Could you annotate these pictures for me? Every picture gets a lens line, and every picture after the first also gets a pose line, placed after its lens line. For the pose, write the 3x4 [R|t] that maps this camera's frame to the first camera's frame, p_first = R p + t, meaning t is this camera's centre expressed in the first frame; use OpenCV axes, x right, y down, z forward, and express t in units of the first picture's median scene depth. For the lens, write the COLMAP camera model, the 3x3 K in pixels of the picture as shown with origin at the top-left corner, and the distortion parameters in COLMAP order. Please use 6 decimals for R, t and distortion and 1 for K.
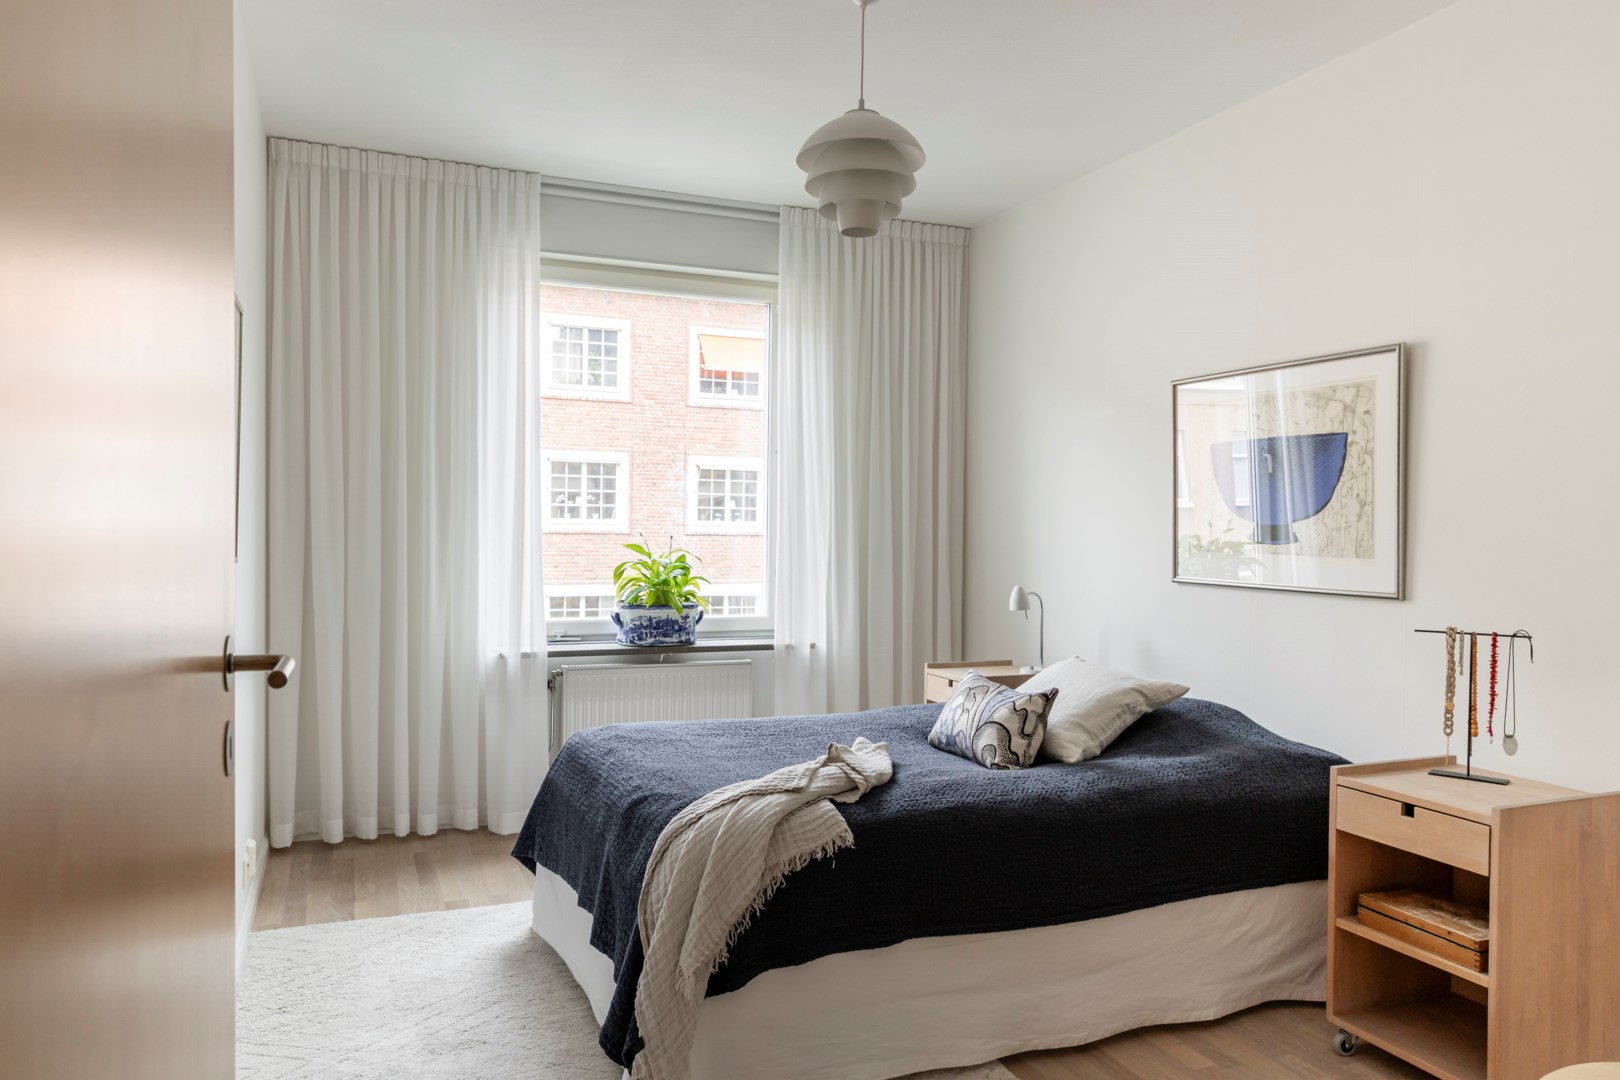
lens RADIAL K [[1117.1, 0, 806.8], [0, 1117.1, 538.5], [0, 0, 1]] dist [-0.010434, -0.008665]
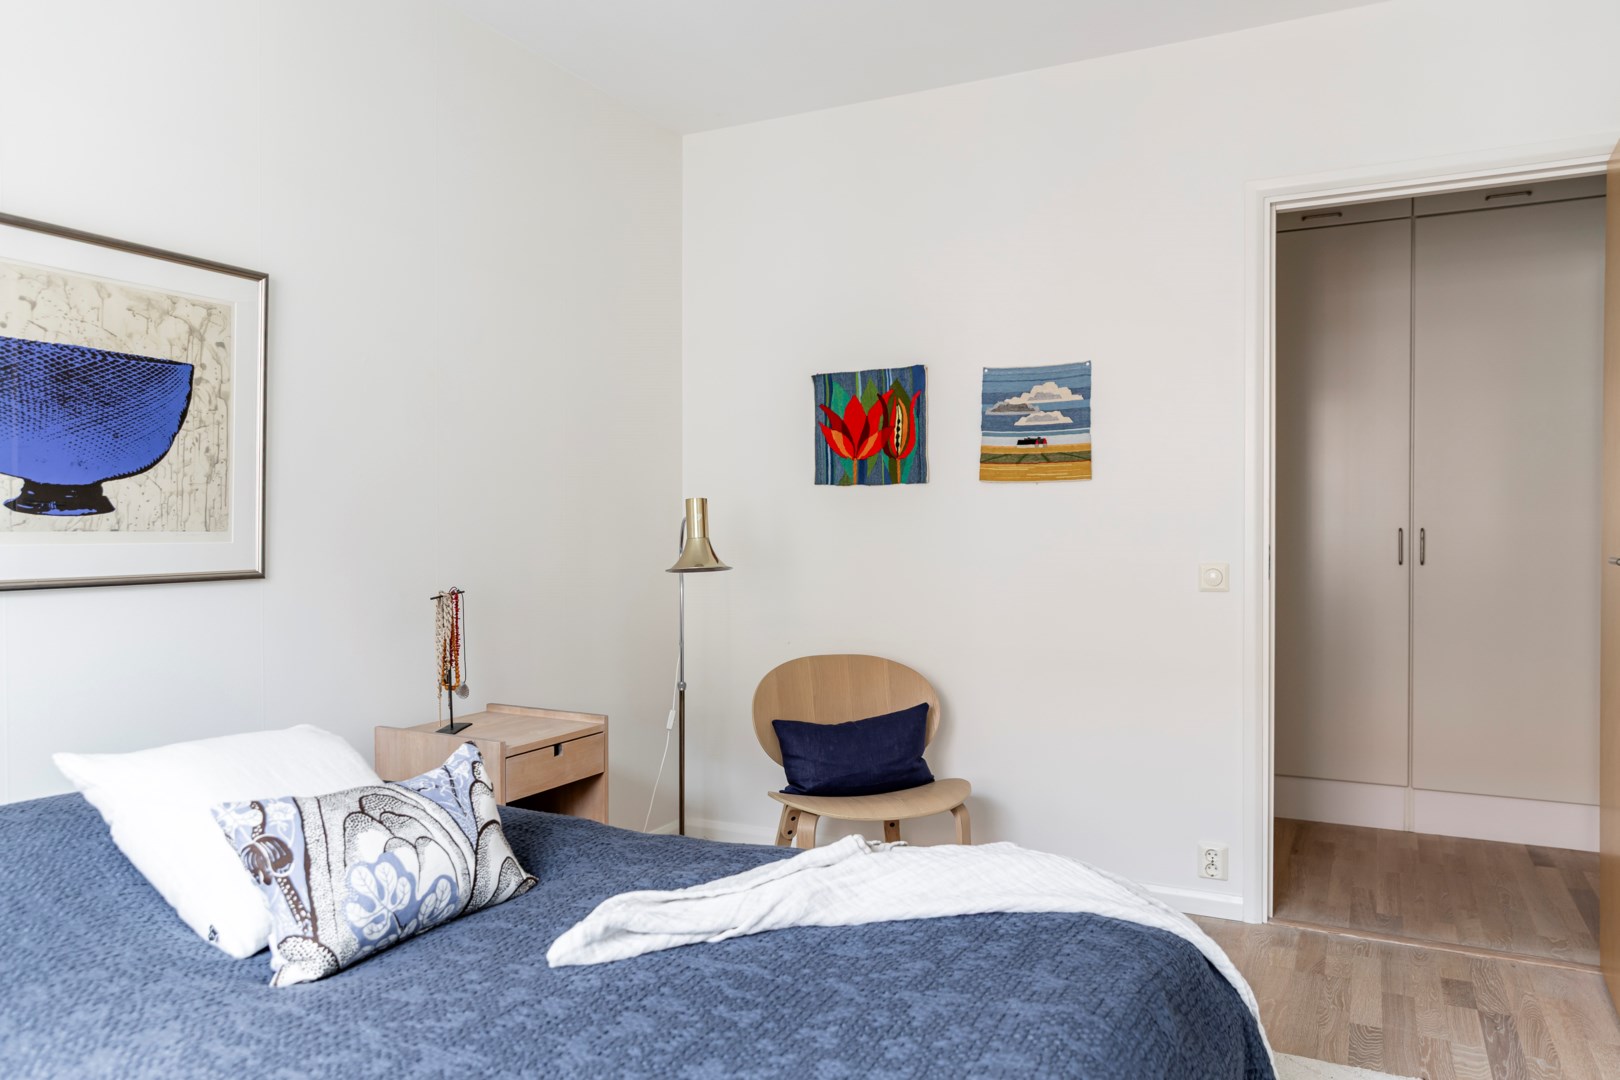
lens RADIAL K [[1121.1, 0, 807.8], [0, 1121.1, 533.5], [0, 0, 1]] dist [-0.002097, -0.000258]
pose [[-0.655715, -0.026081, 0.754558, -0.360806], [-0.005555, 0.999543, 0.029721, -0.006198], [-0.754988, 0.015297, -0.655560, 1.186975]]
